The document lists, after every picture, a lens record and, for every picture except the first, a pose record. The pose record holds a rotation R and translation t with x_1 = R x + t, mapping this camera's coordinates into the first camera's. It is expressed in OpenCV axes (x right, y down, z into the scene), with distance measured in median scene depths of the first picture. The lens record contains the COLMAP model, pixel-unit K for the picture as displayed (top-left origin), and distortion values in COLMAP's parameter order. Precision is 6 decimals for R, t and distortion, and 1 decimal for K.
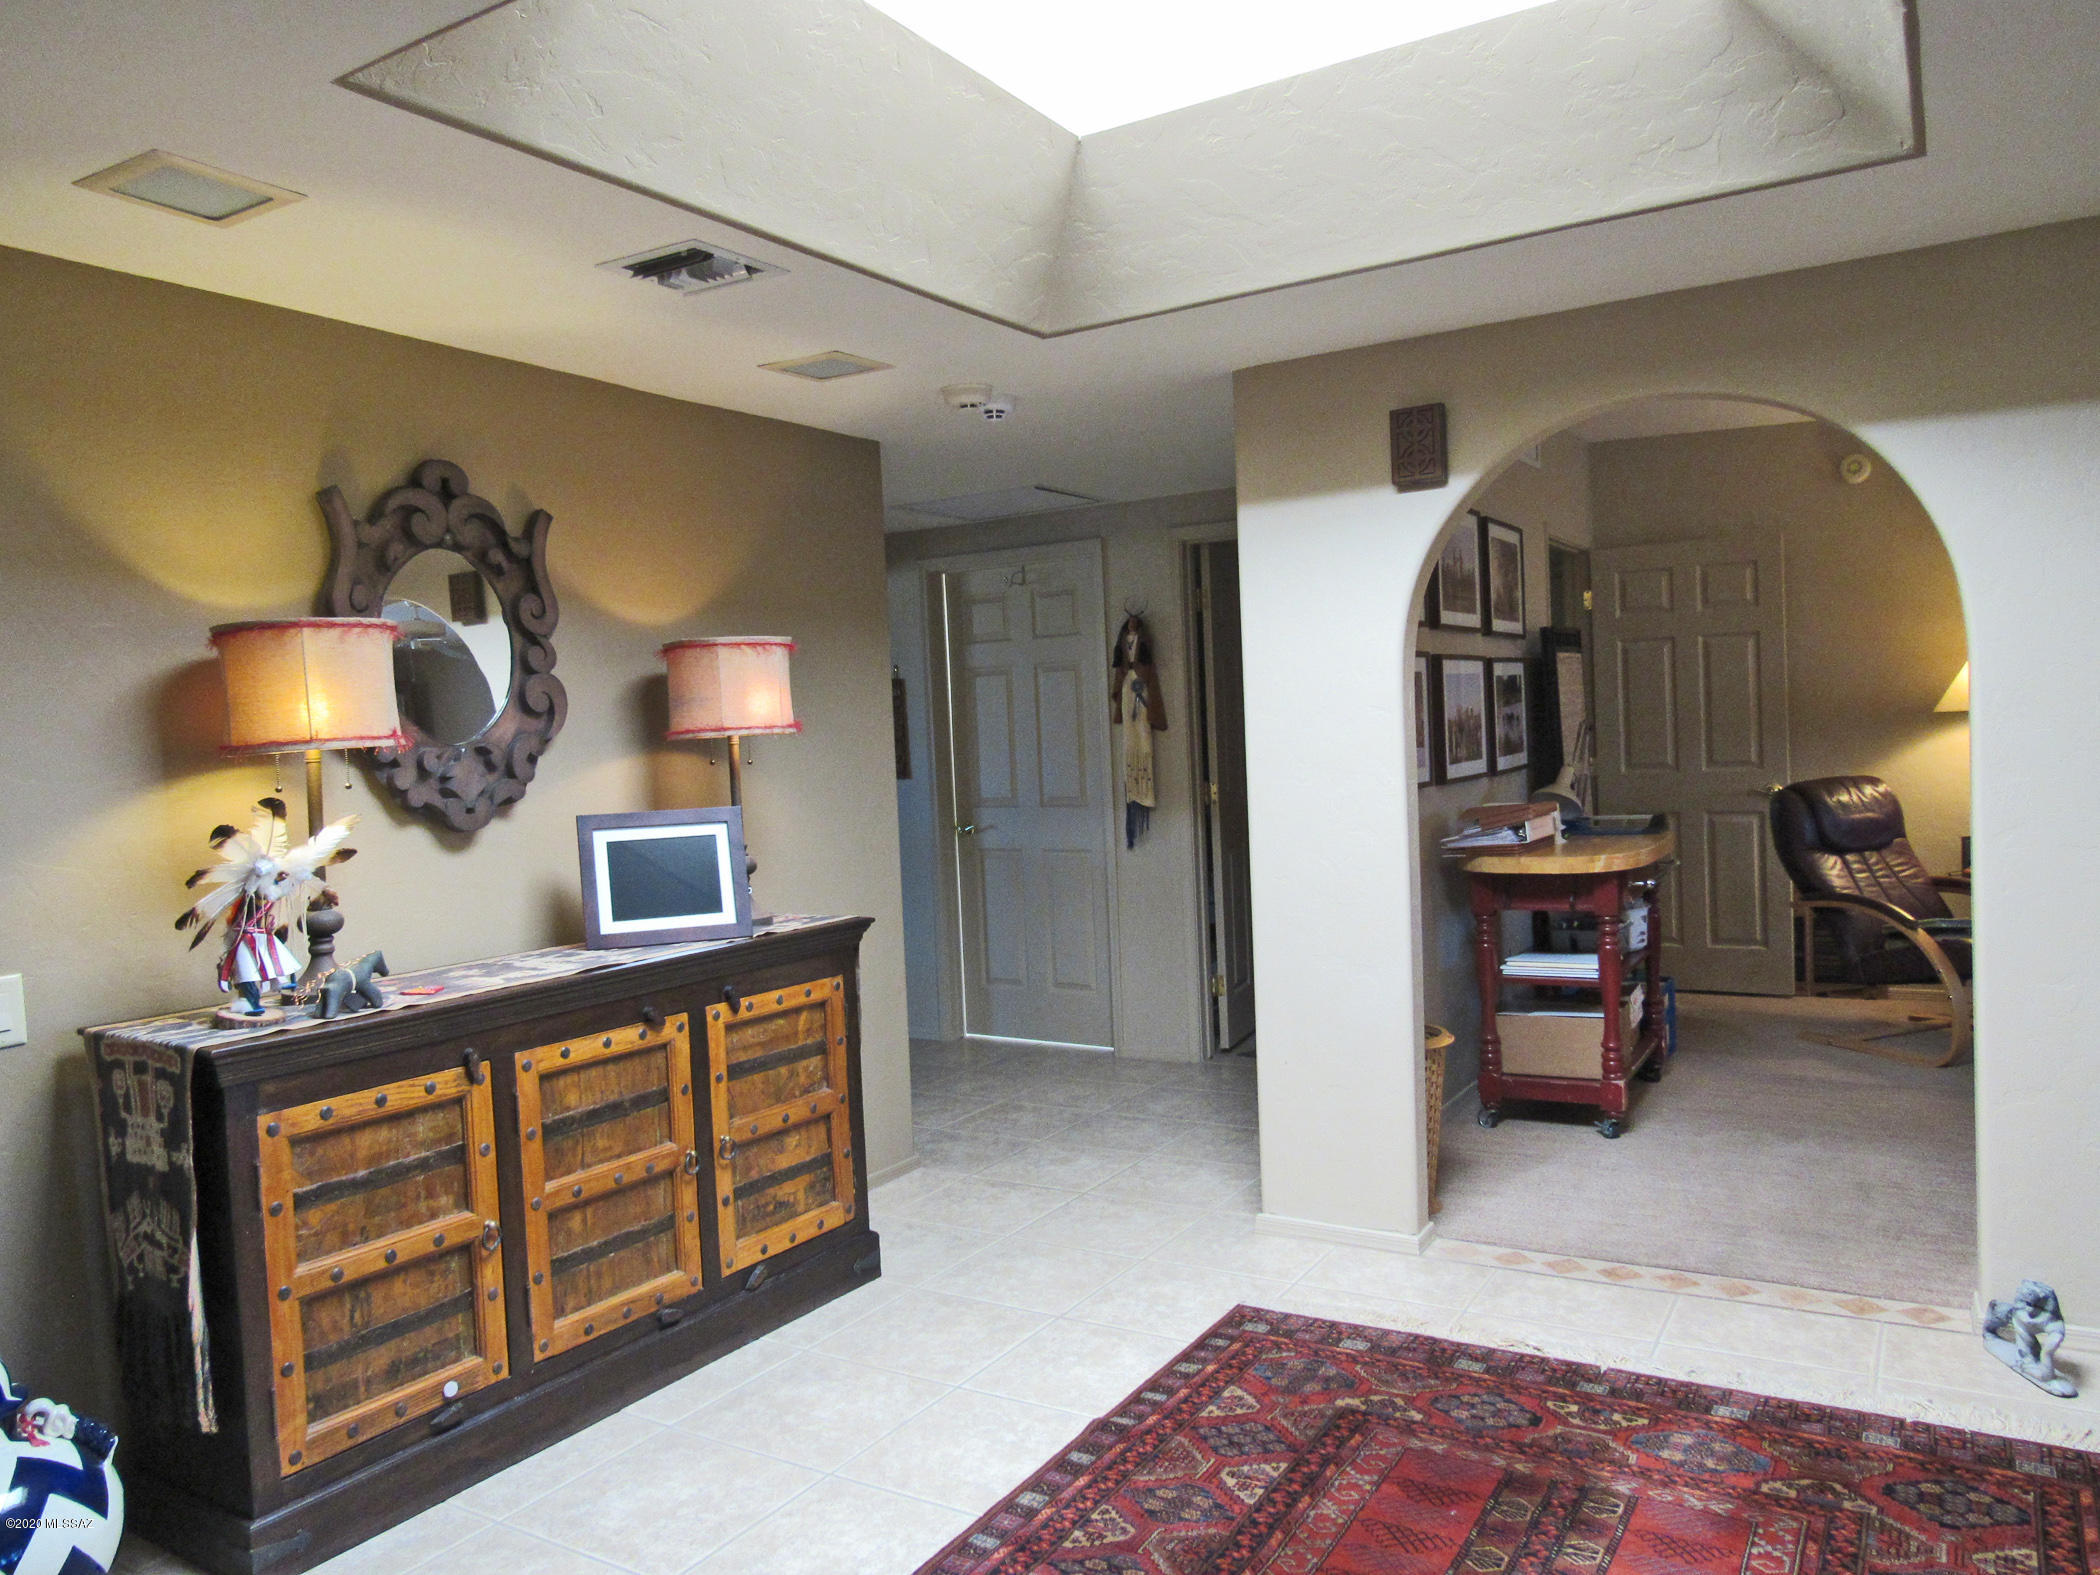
lens RADIAL K [[1510.1, 0, 1049.0], [0, 1510.1, 788.3], [0, 0, 1]] dist [-0.025053, 0.007518]
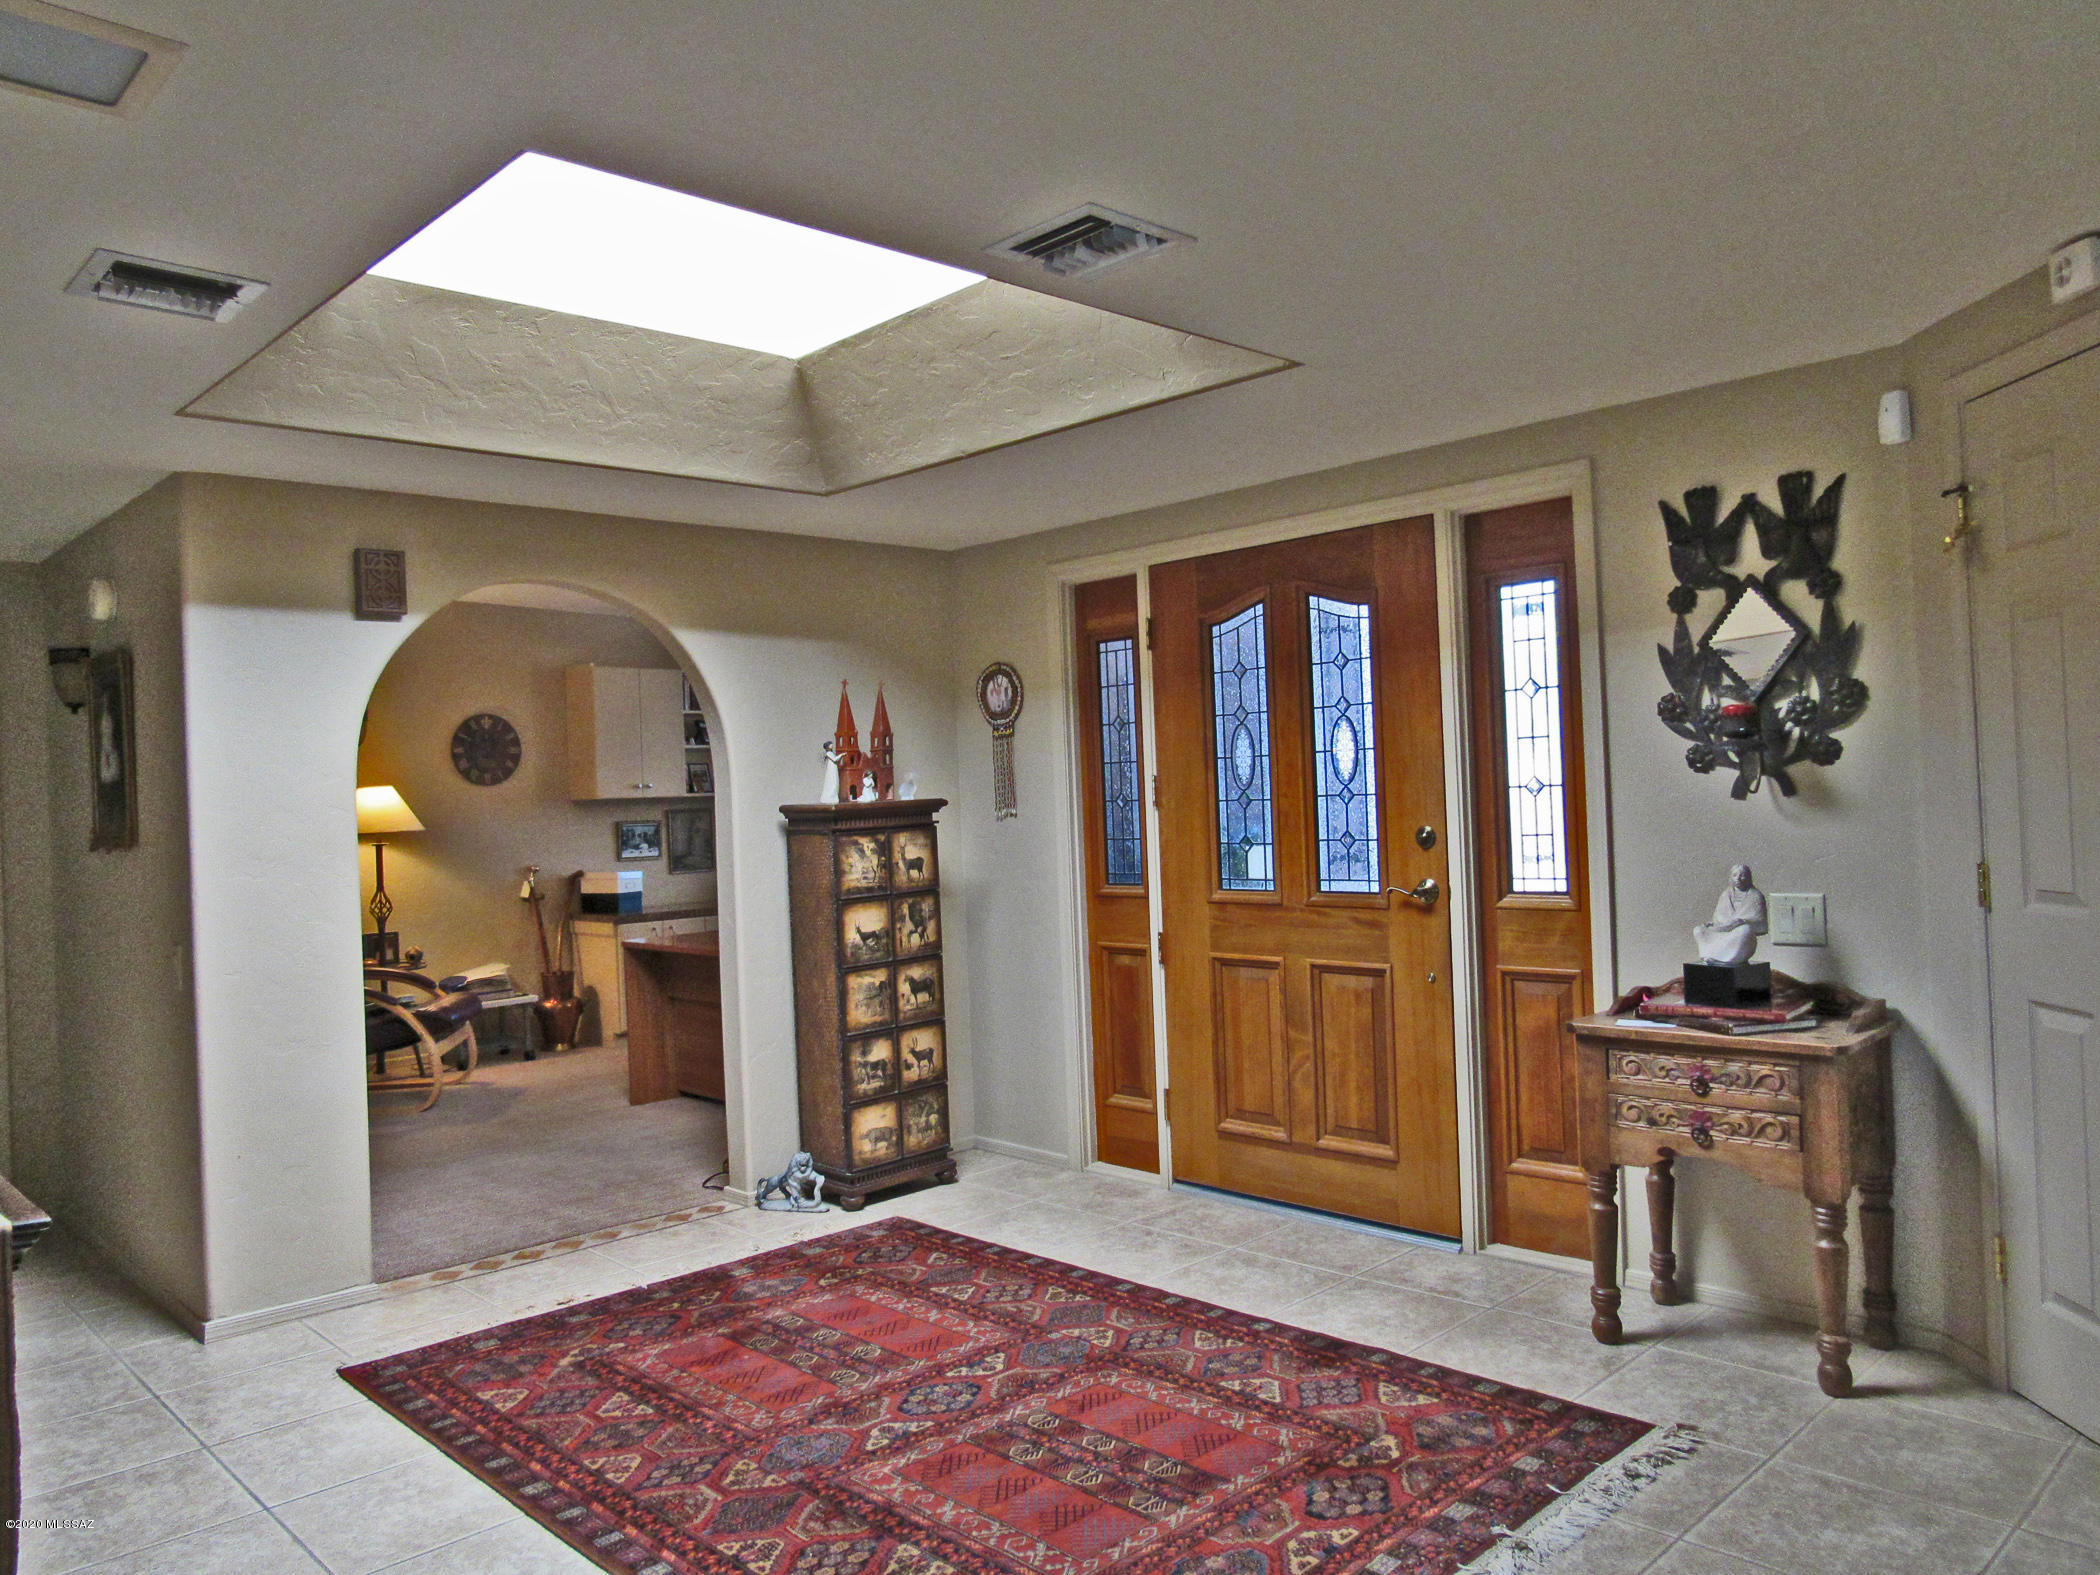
lens RADIAL K [[1510.1, 0, 1044.1], [0, 1510.1, 788.2], [0, 0, 1]] dist [-0.025053, 0.007518]
pose [[0.235712, 0.045138, 0.970774, -0.887410], [0.062140, 0.996177, -0.061408, 0.039448], [-0.969834, 0.074799, 0.232006, 0.287986]]
